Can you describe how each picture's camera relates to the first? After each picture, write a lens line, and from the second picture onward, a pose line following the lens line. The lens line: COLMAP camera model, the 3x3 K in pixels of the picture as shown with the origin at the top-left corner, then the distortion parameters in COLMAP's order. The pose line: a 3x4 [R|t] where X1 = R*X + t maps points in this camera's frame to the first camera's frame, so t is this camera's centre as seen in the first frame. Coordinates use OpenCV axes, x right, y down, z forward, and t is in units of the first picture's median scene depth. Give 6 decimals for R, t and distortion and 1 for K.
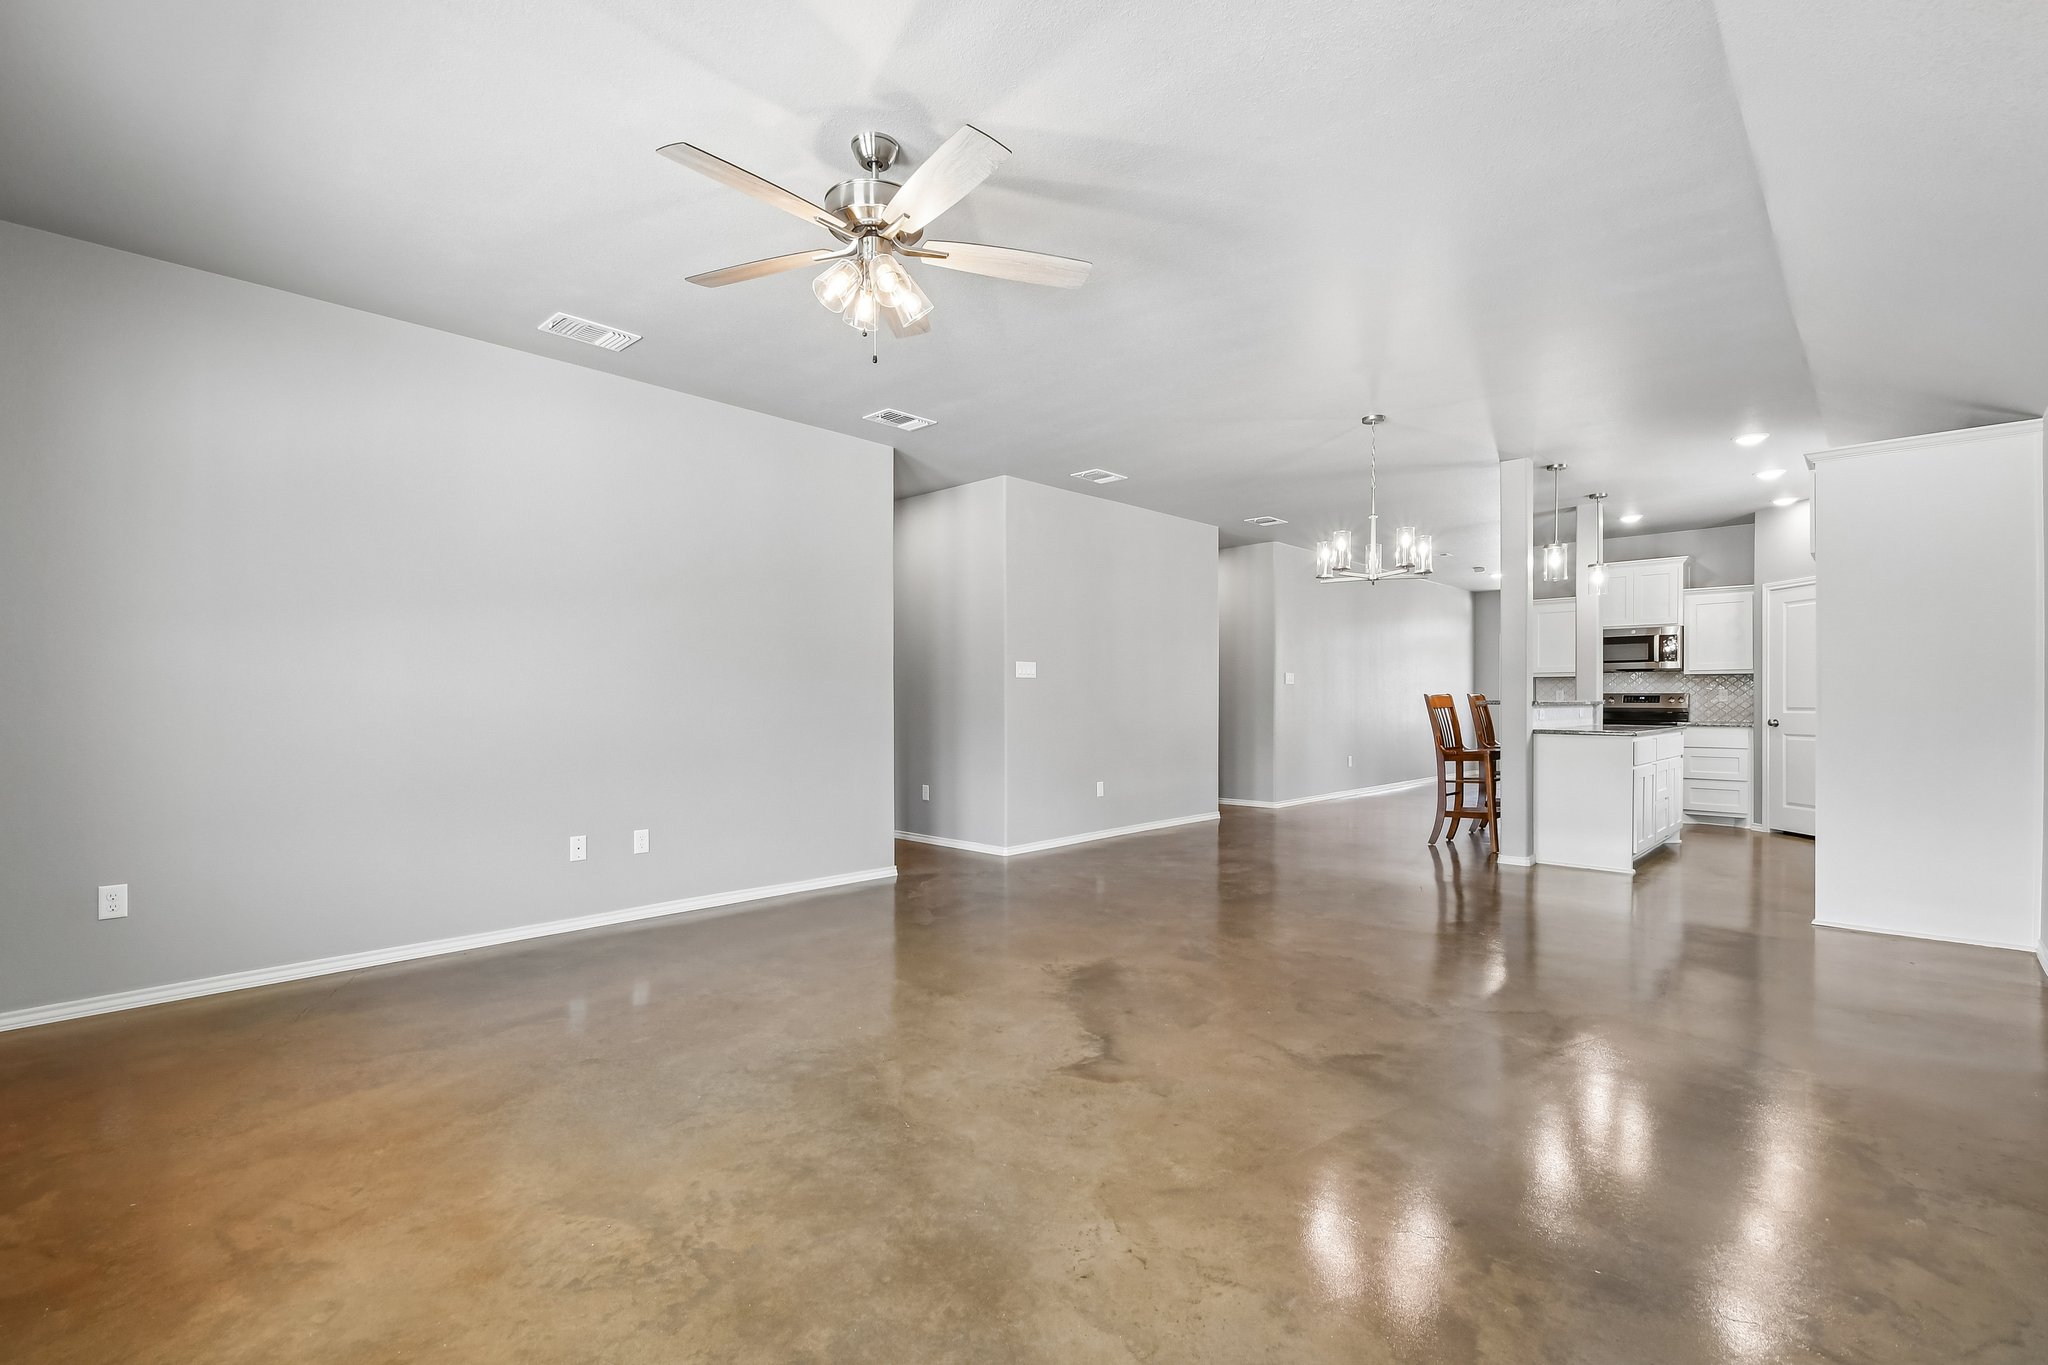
lens RADIAL K [[913.6, 0, 1022.3], [0, 913.6, 705.5], [0, 0, 1]] dist [0.006281, -0.004473]
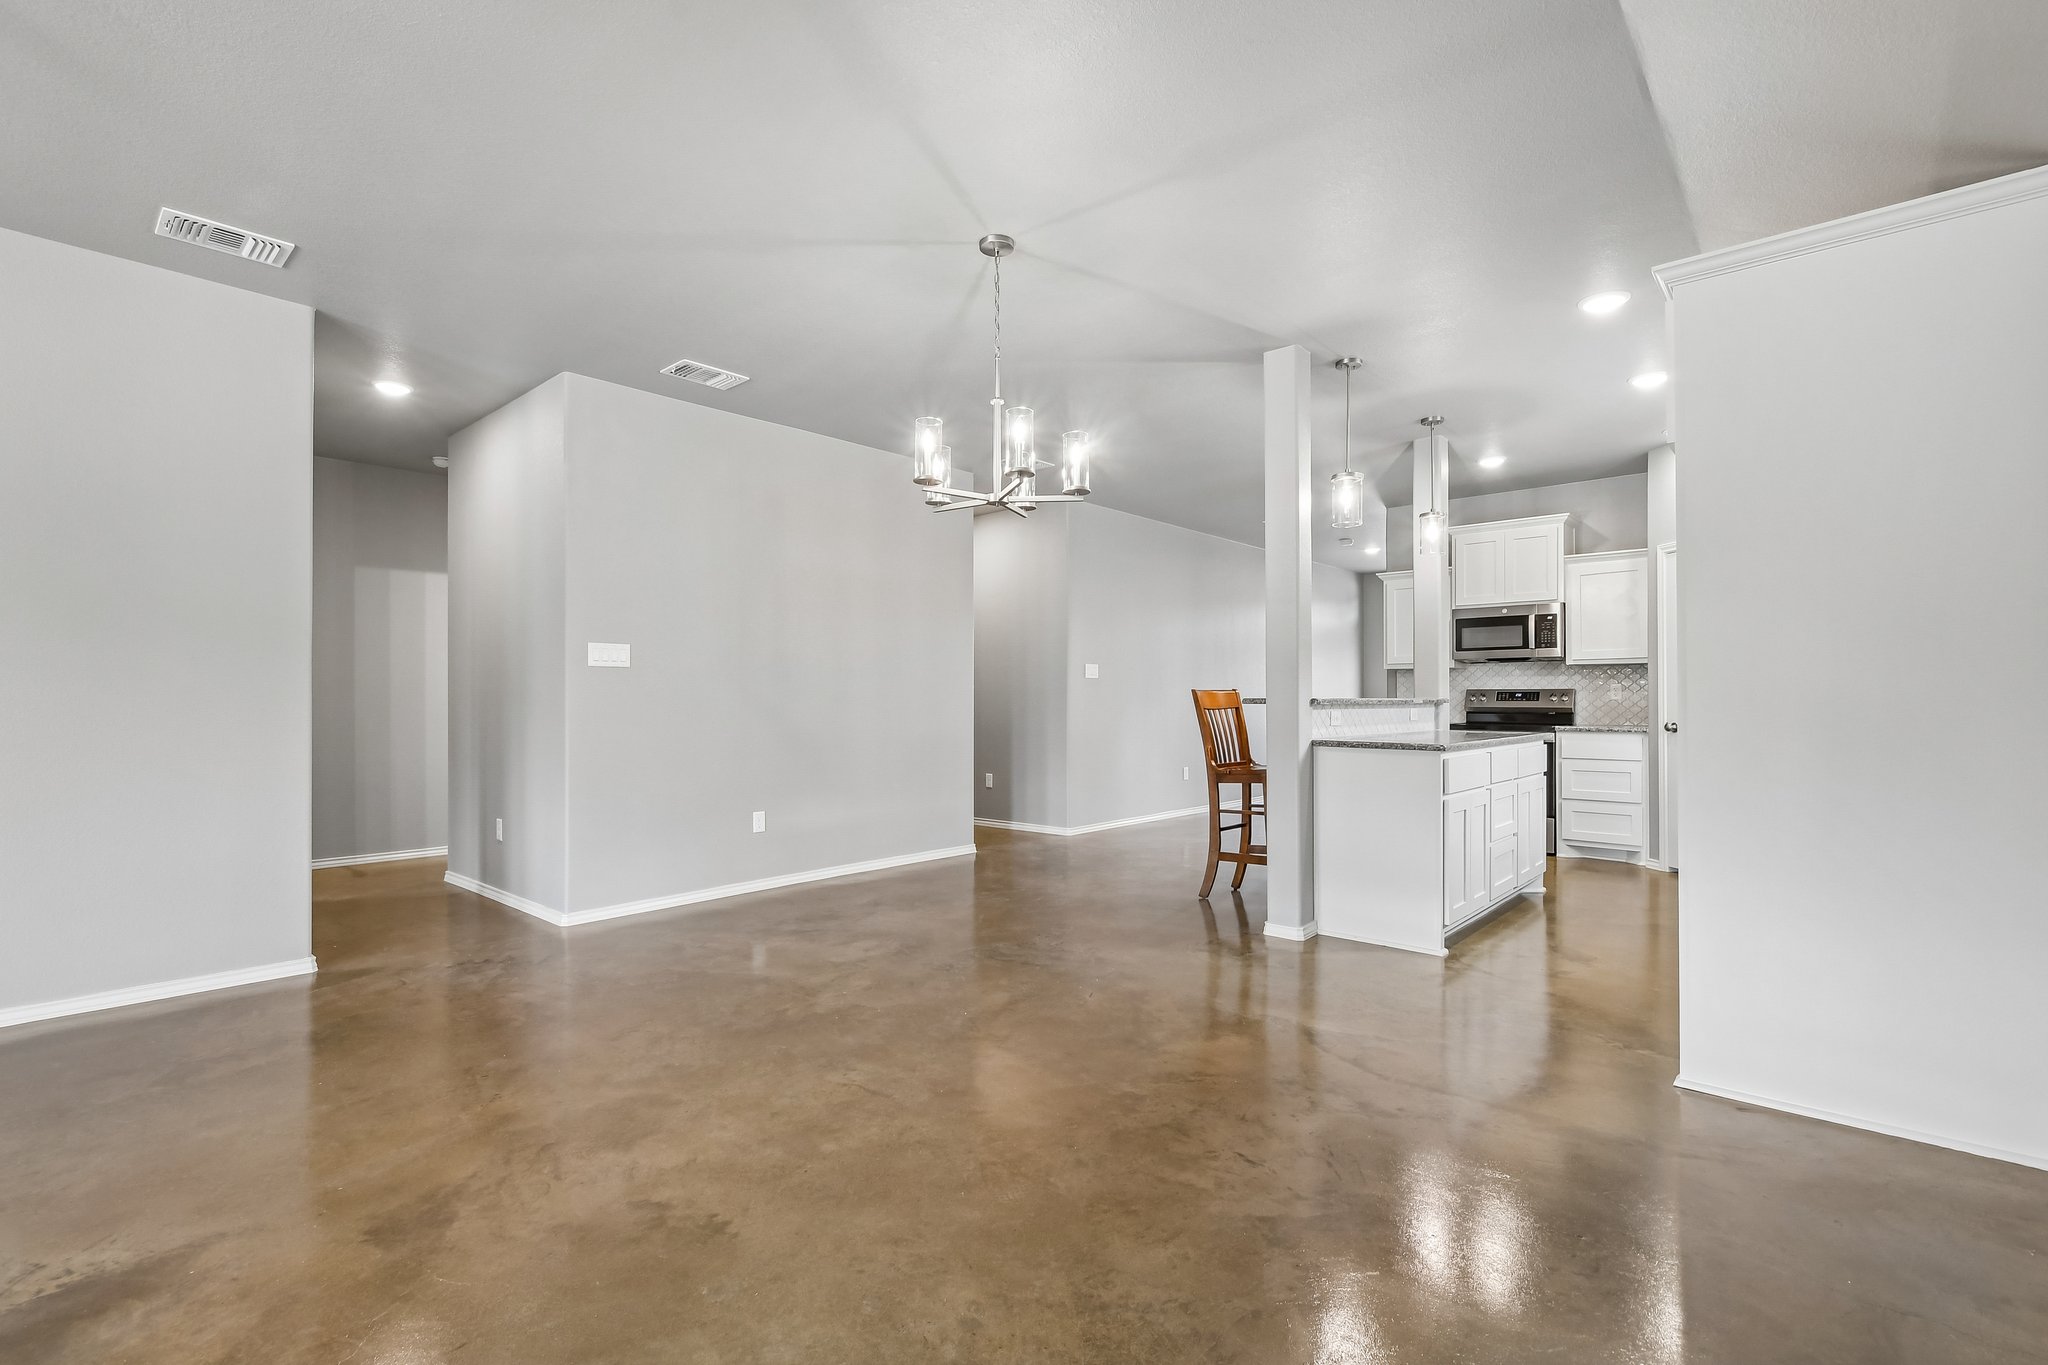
lens RADIAL K [[913.6, 0, 1018.1], [0, 913.6, 697.7], [0, 0, 1]] dist [0.006281, -0.004473]
pose [[0.999571, -0.001386, 0.029253, 0.264649], [0.001593, 0.999974, -0.007046, -0.001245], [-0.029243, 0.007090, 0.999547, 0.265659]]
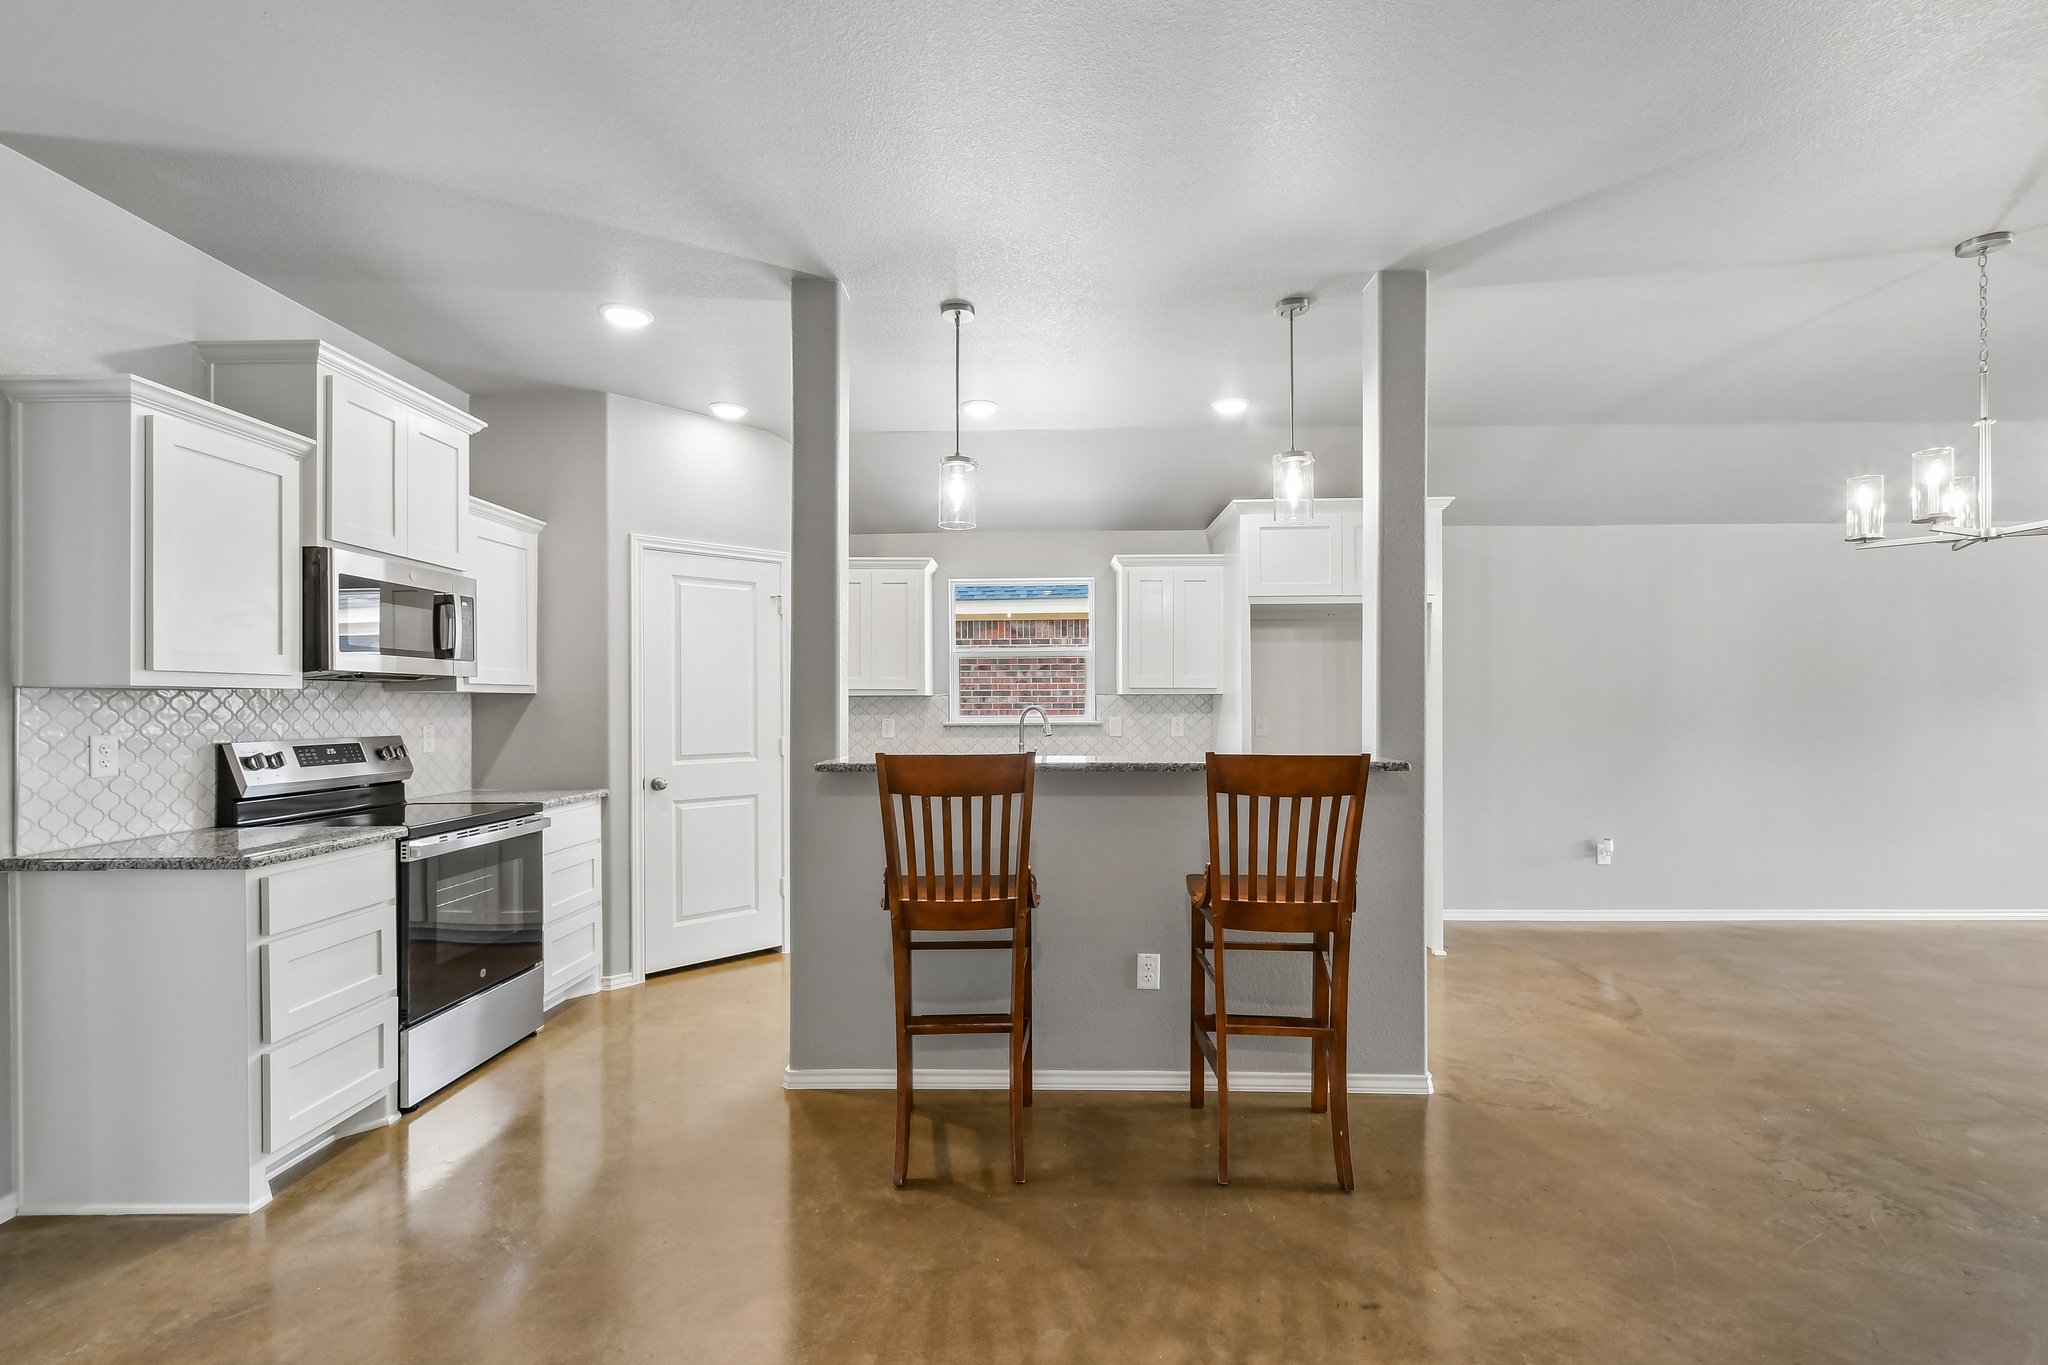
lens RADIAL K [[913.6, 0, 1024.7], [0, 913.6, 701.7], [0, 0, 1]] dist [0.006281, -0.004473]
pose [[-0.675886, 0.004928, 0.736989, 0.258201], [0.007953, 0.999968, 0.000607, -0.031417], [-0.736963, 0.006272, -0.675904, 1.245382]]
